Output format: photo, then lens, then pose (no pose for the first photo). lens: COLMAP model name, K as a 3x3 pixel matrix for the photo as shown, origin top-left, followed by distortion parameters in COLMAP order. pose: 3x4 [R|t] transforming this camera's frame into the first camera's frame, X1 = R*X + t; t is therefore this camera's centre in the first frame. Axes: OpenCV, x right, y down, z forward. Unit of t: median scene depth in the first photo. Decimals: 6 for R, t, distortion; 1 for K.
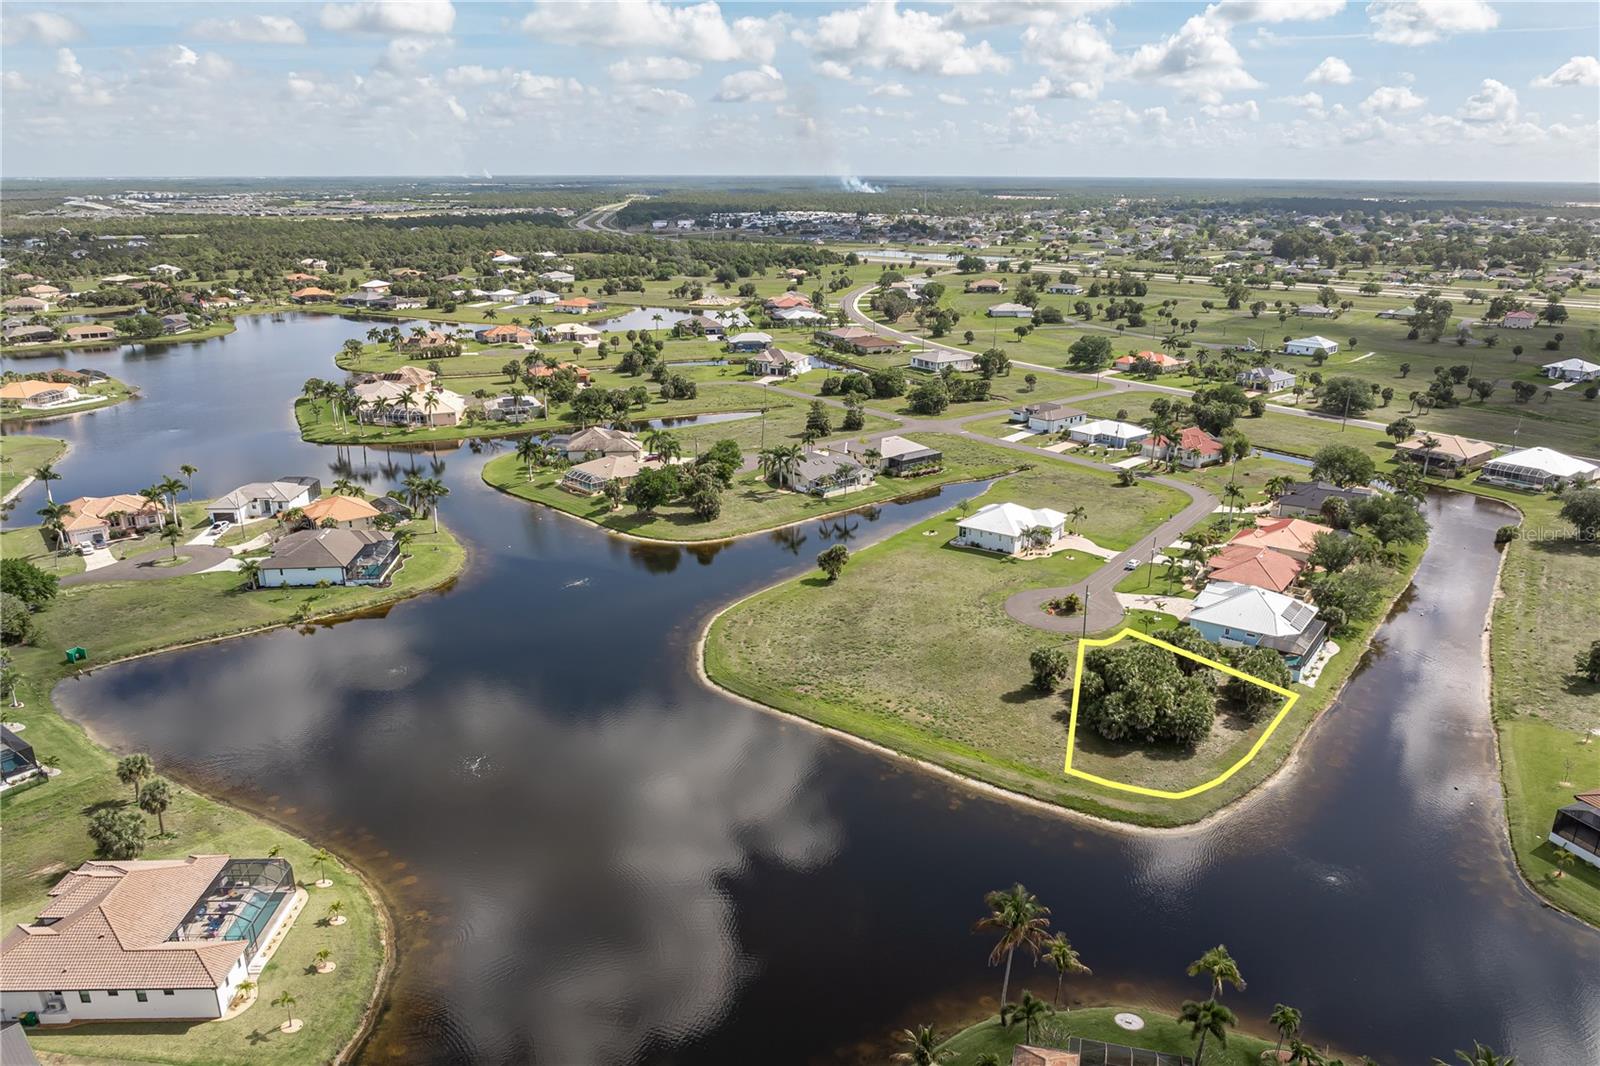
lens RADIAL K [[1126.9, 0, 804.8], [0, 1126.9, 547.9], [0, 0, 1]] dist [-0.030945, 0.017439]
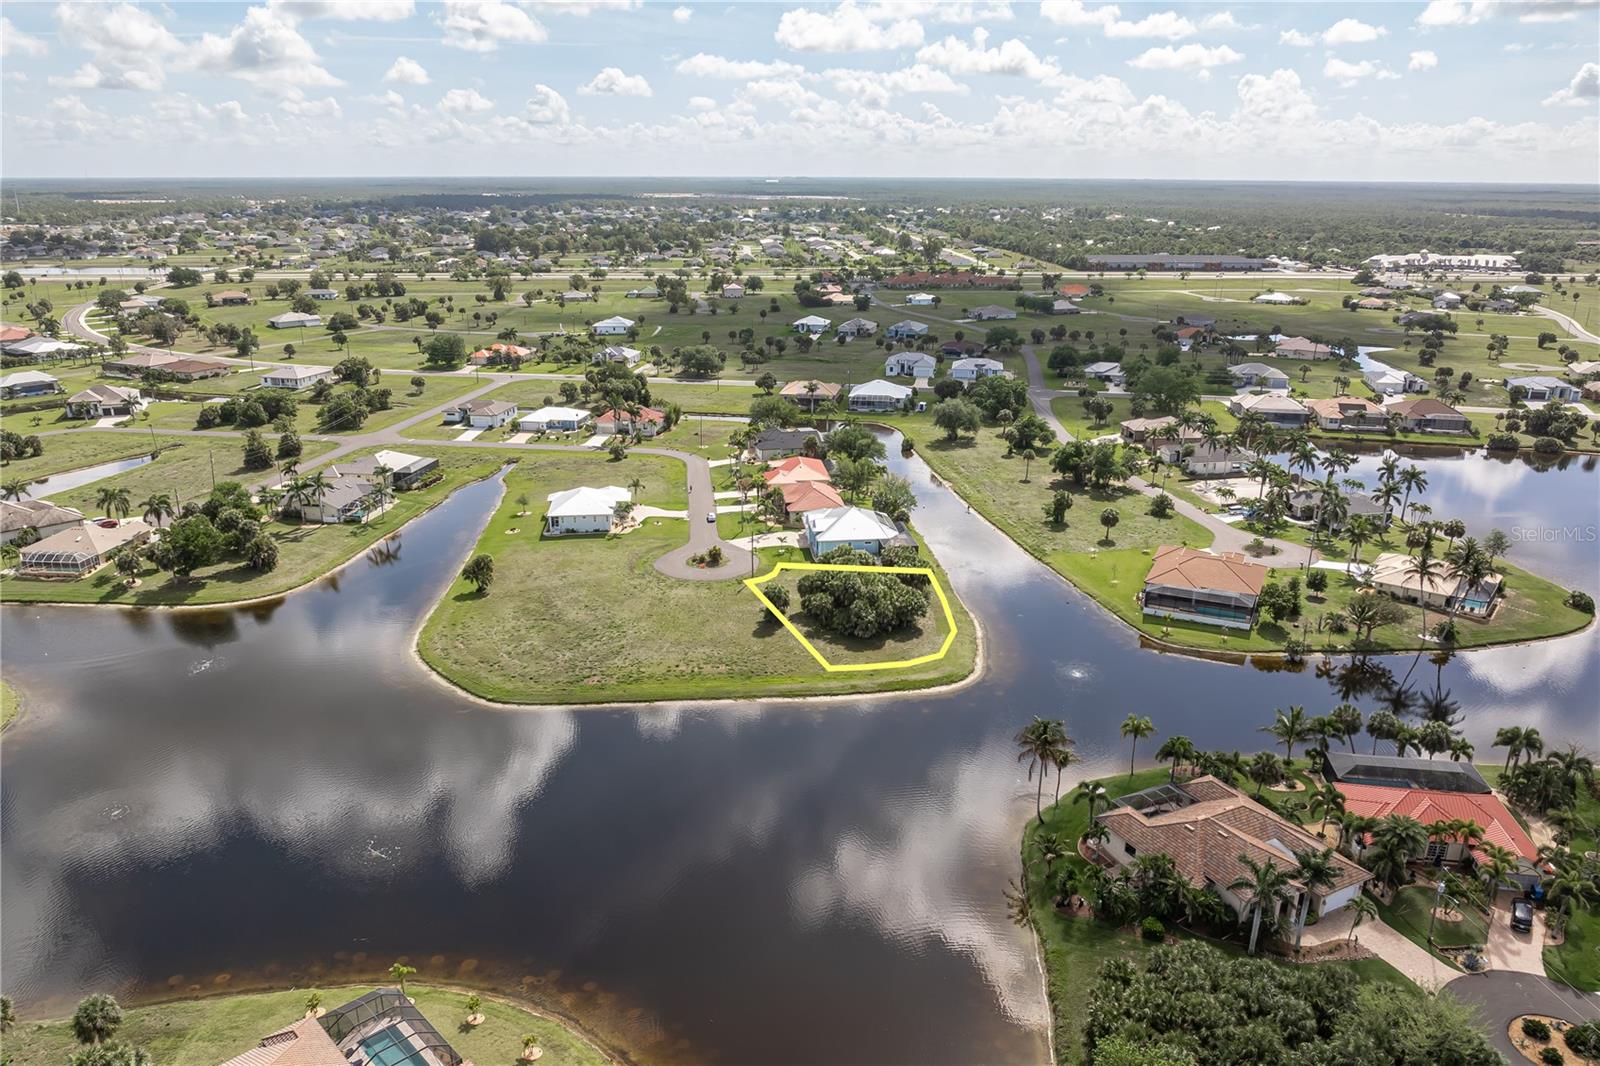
lens RADIAL K [[1126.9, 0, 813.9], [0, 1126.9, 542.1], [0, 0, 1]] dist [-0.030945, 0.017439]
pose [[0.743307, -0.208524, 0.635620, -0.178112], [0.210545, 0.974811, 0.073585, -0.011256], [-0.634953, 0.079131, 0.768487, 0.029071]]
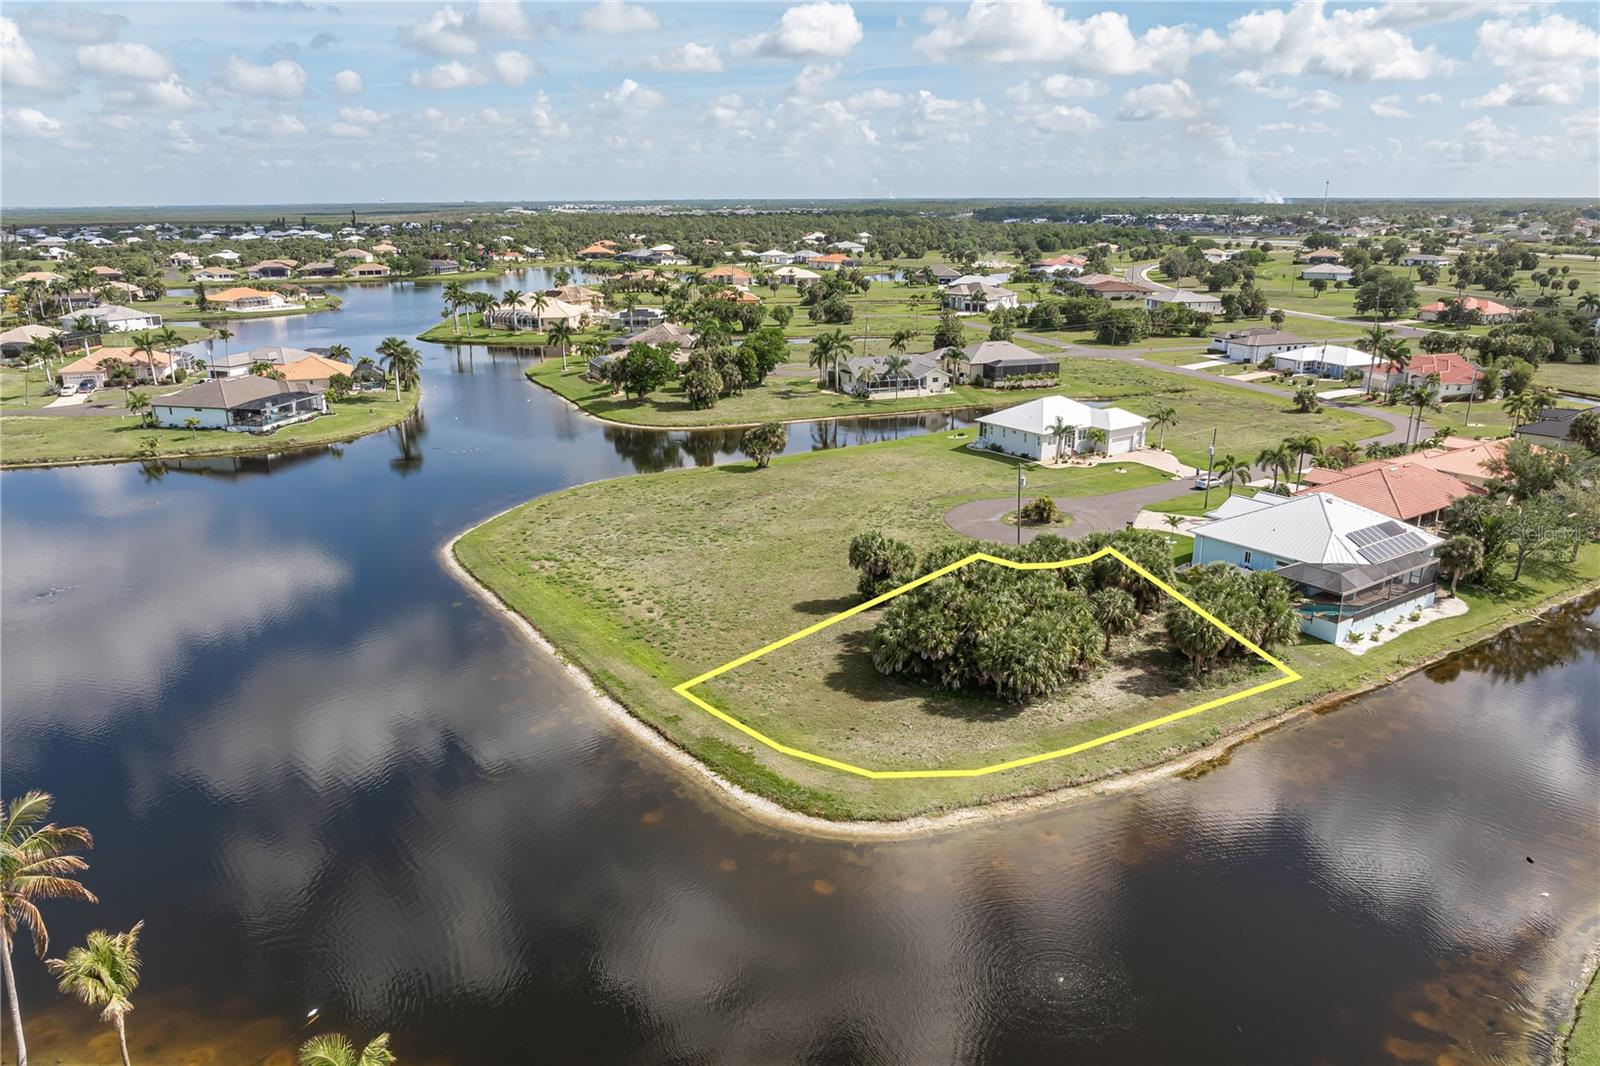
lens RADIAL K [[1126.9, 0, 796.3], [0, 1126.9, 517.5], [0, 0, 1]] dist [-0.030945, 0.017439]
pose [[0.941062, 0.082090, -0.328120, 0.138937], [-0.095754, 0.995074, -0.025677, 0.037038], [0.324396, 0.055582, 0.944287, 0.146639]]
